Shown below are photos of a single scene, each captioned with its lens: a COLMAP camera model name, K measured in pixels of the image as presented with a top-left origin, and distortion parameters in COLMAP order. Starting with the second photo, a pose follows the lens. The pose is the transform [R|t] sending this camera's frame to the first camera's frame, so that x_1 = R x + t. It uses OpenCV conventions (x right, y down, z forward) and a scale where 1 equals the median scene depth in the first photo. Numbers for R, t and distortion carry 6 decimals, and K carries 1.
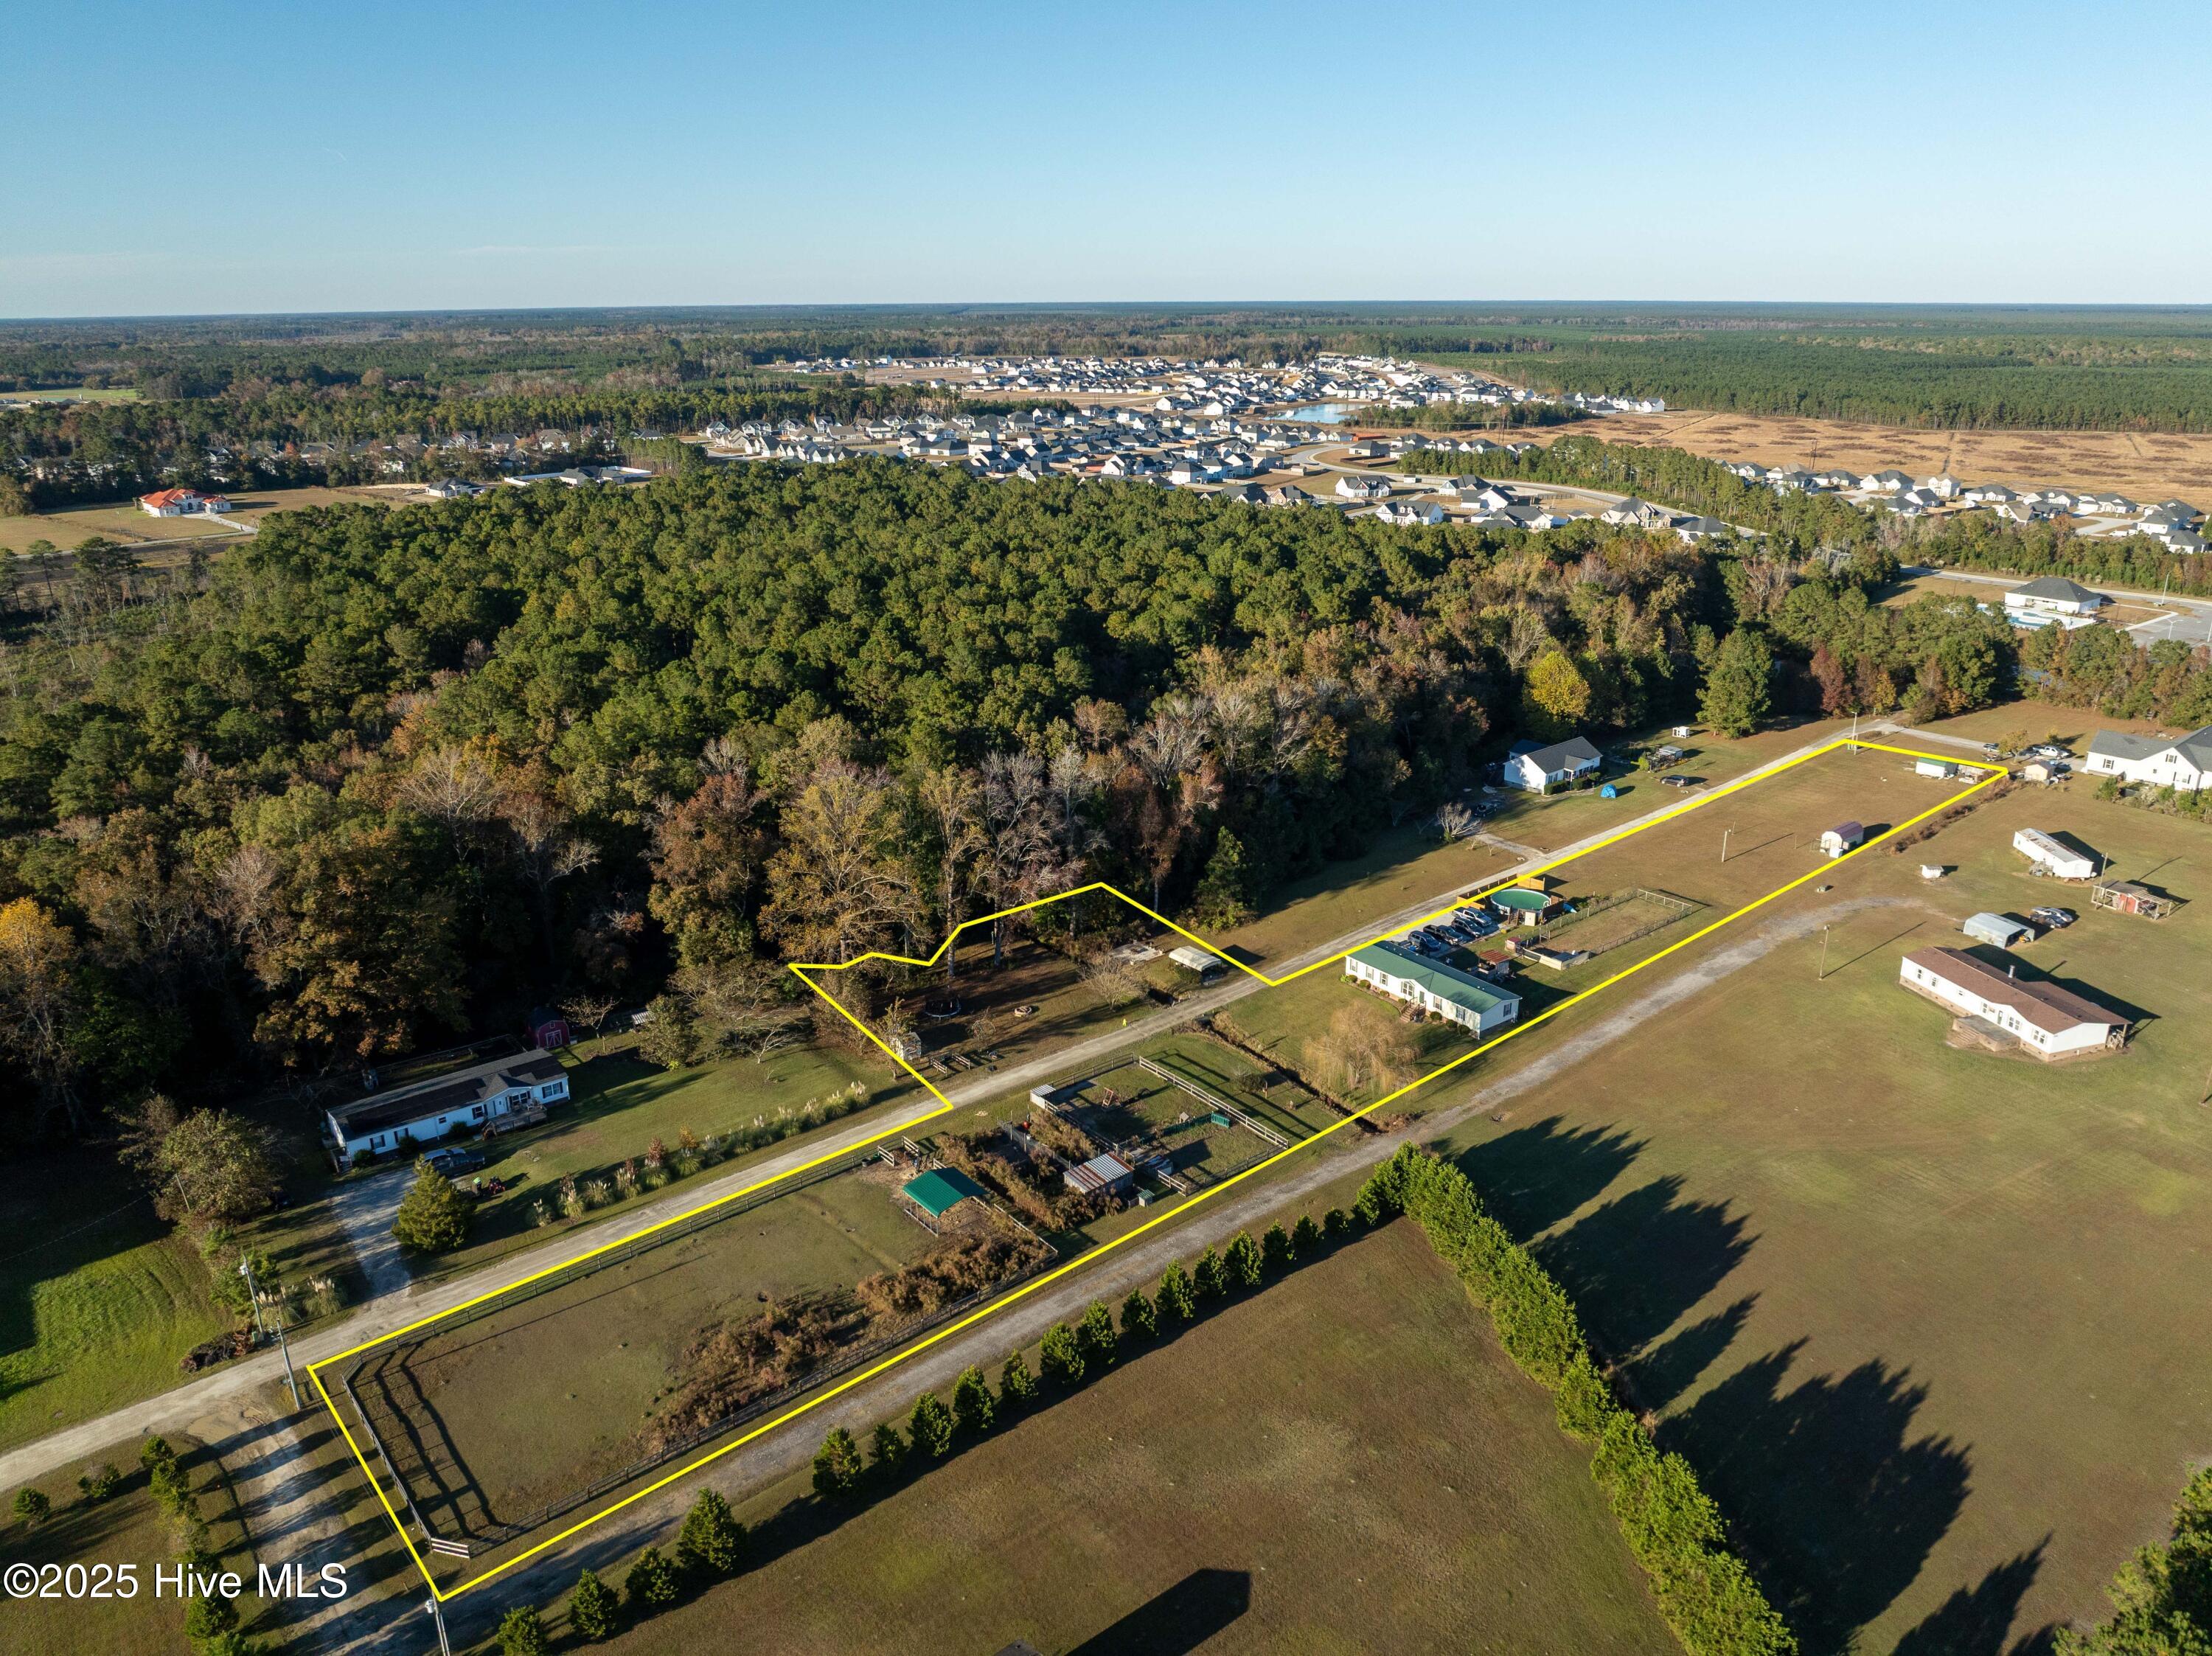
lens RADIAL K [[1557.6, 0, 1112.4], [0, 1557.6, 829.5], [0, 0, 1]] dist [-0.032491, -0.007929]
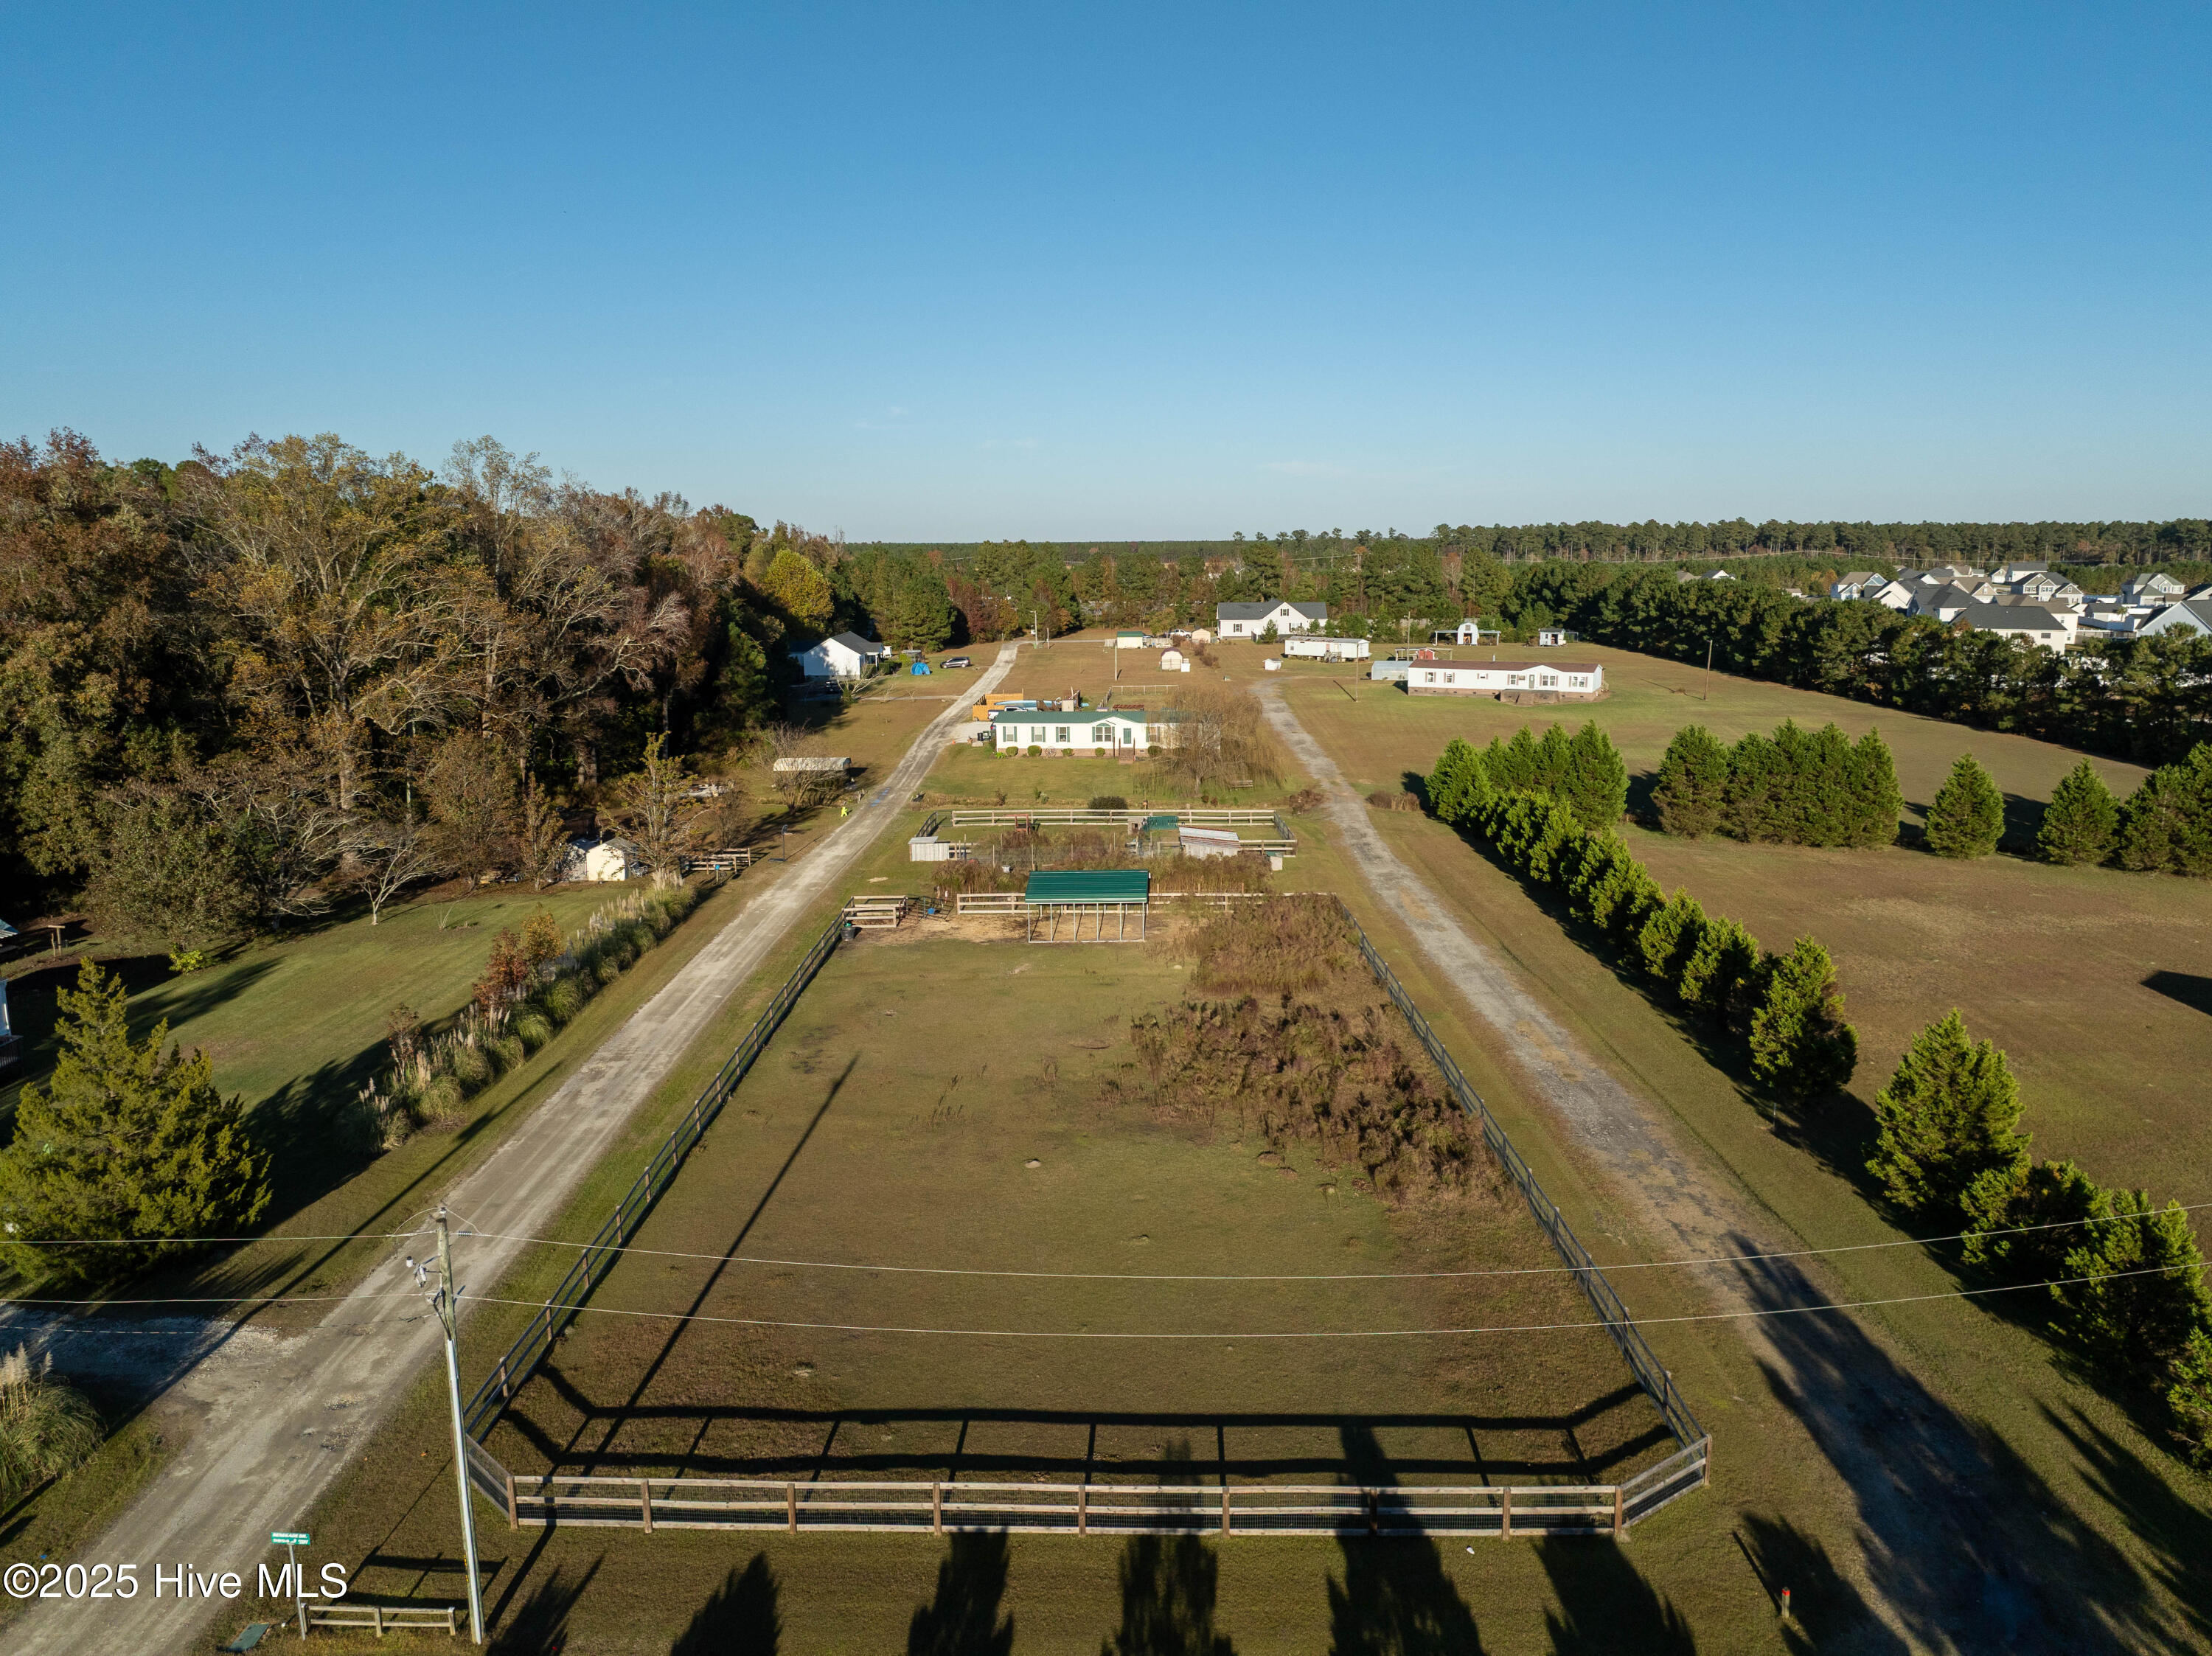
lens RADIAL K [[1564.4, 0, 1109.7], [0, 1564.4, 808.3], [0, 0, 1]] dist [-0.034292, -0.003243]
pose [[0.662090, -0.125691, 0.738809, -0.414606], [0.248286, 0.966949, -0.058000, 0.193629], [-0.707100, 0.221837, 0.671415, 0.492997]]
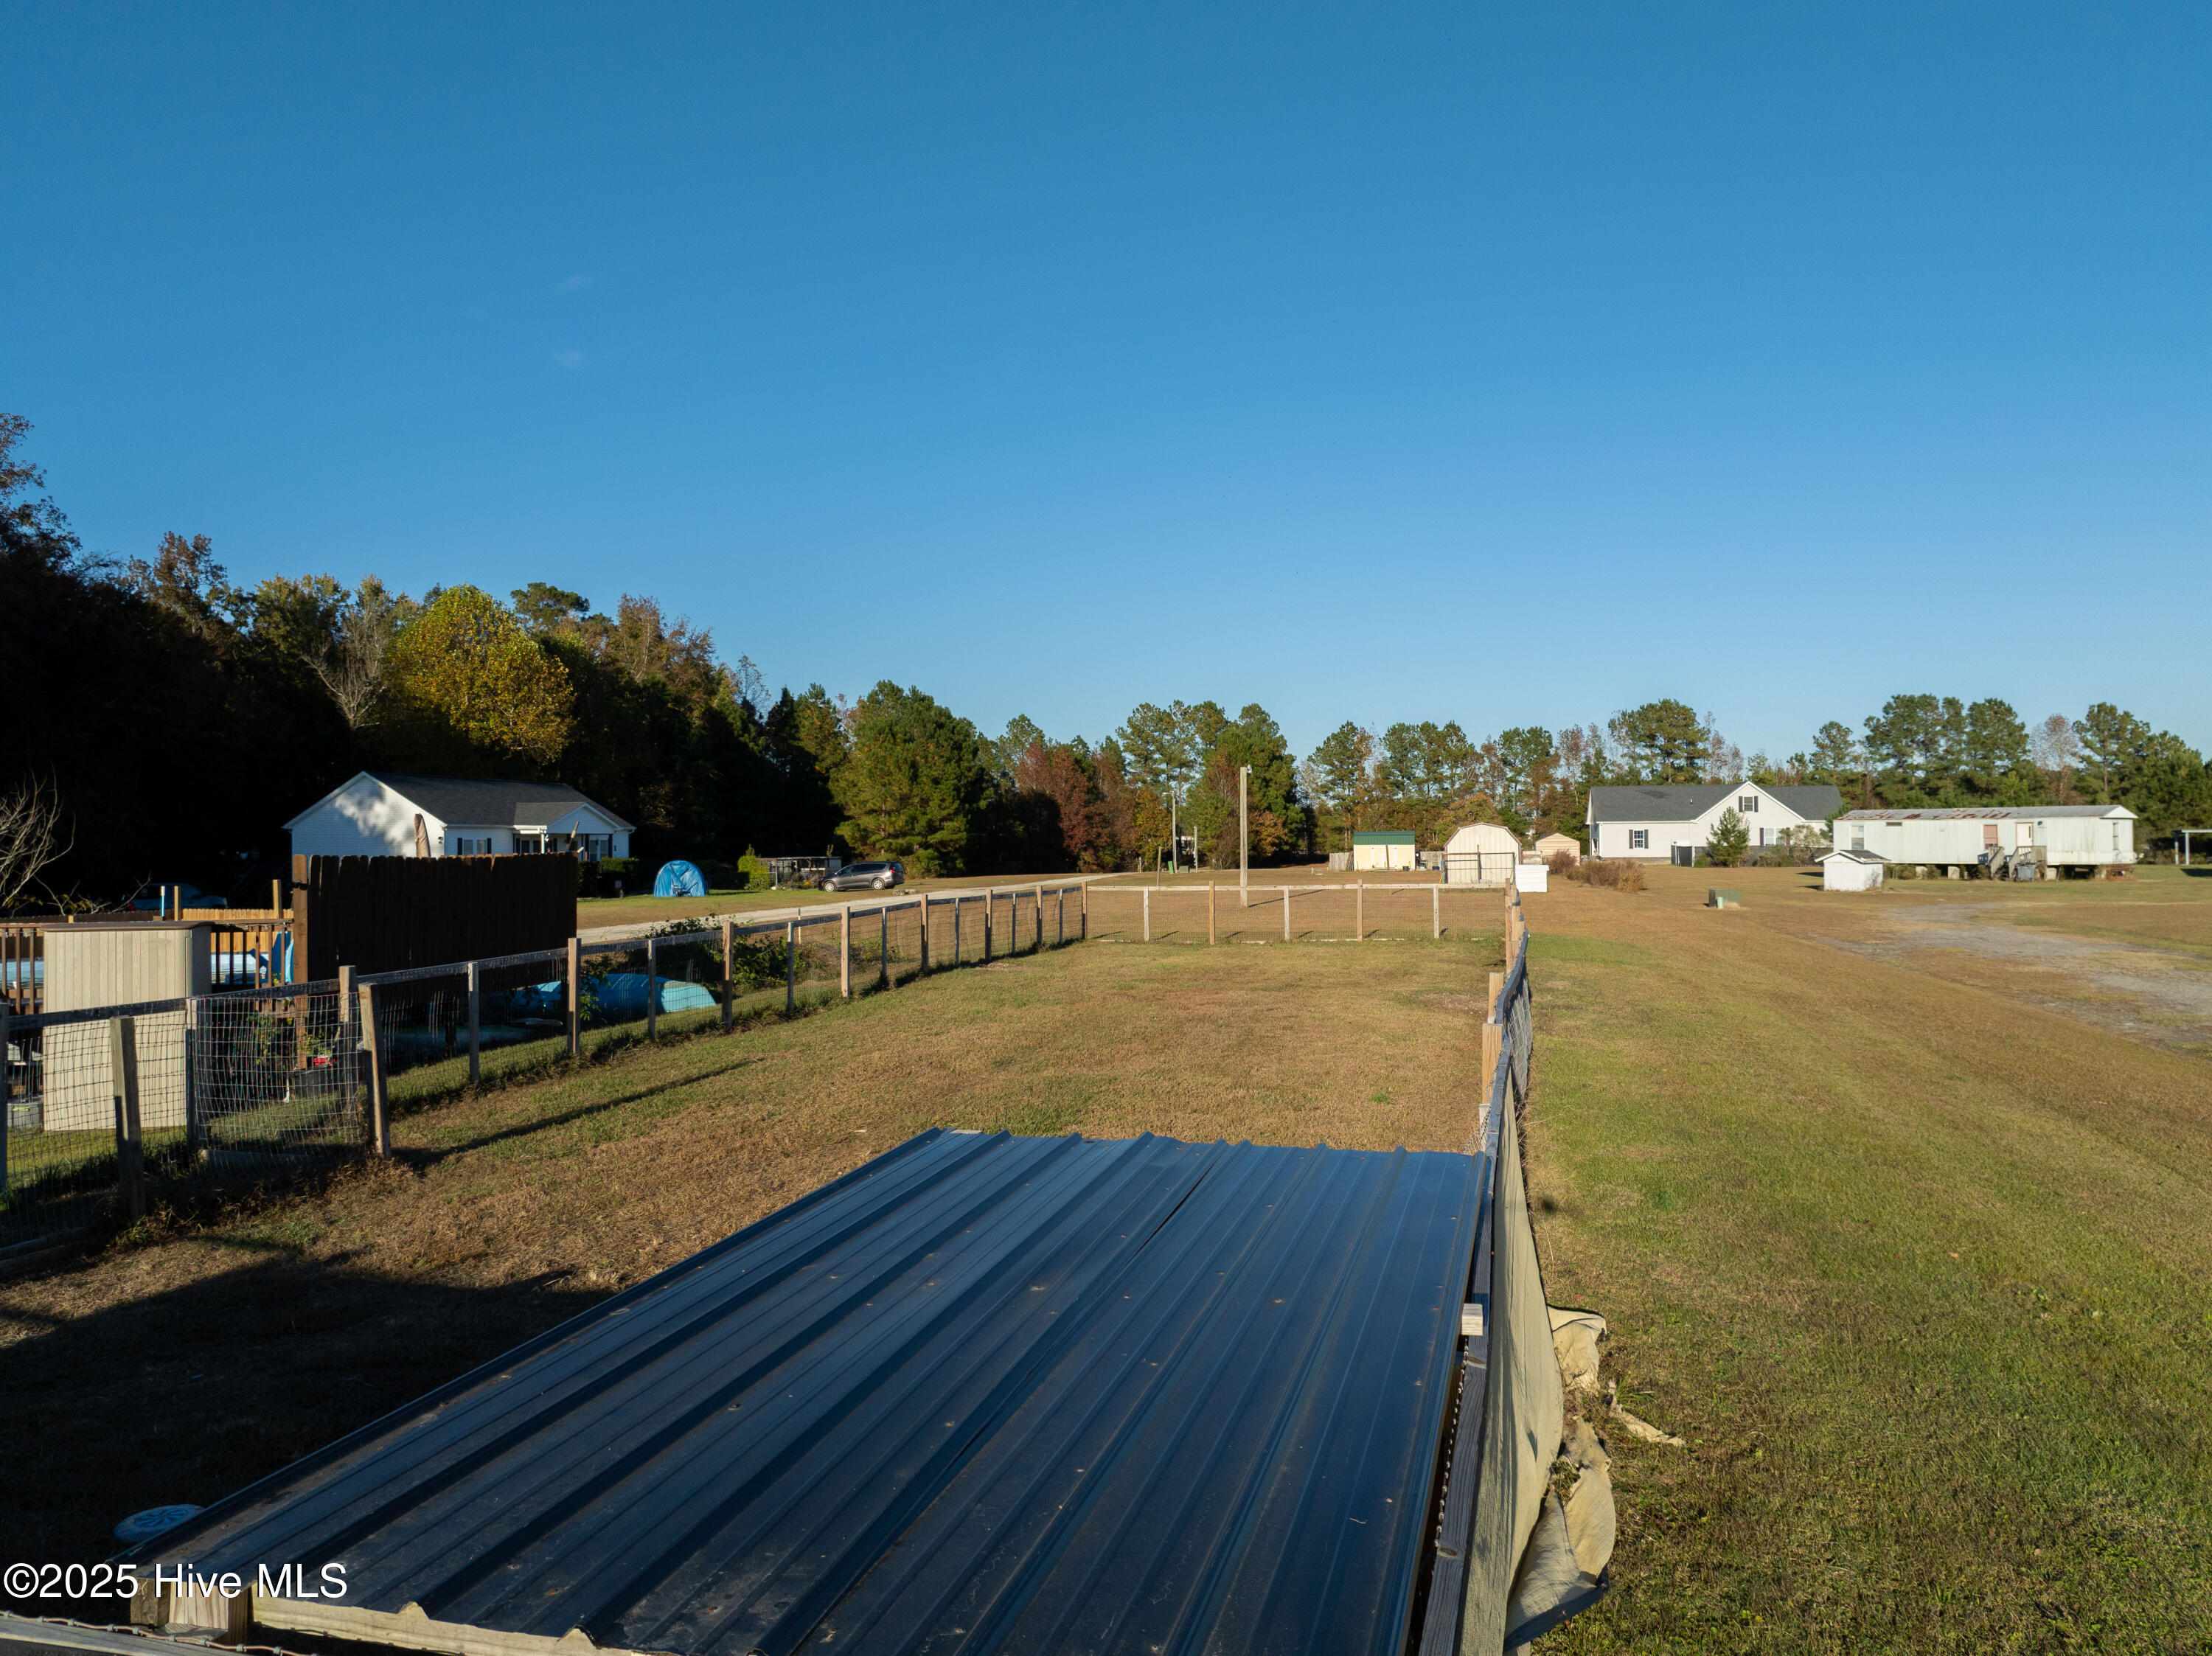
lens RADIAL K [[1552.1, 0, 1112.1], [0, 1552.1, 824.5], [0, 0, 1]] dist [-0.018685, -0.039964]
pose [[0.799231, 0.008113, 0.600970, 0.311410], [0.198040, 0.940514, -0.276069, 0.088673], [-0.567460, 0.339659, 0.750081, 1.079134]]
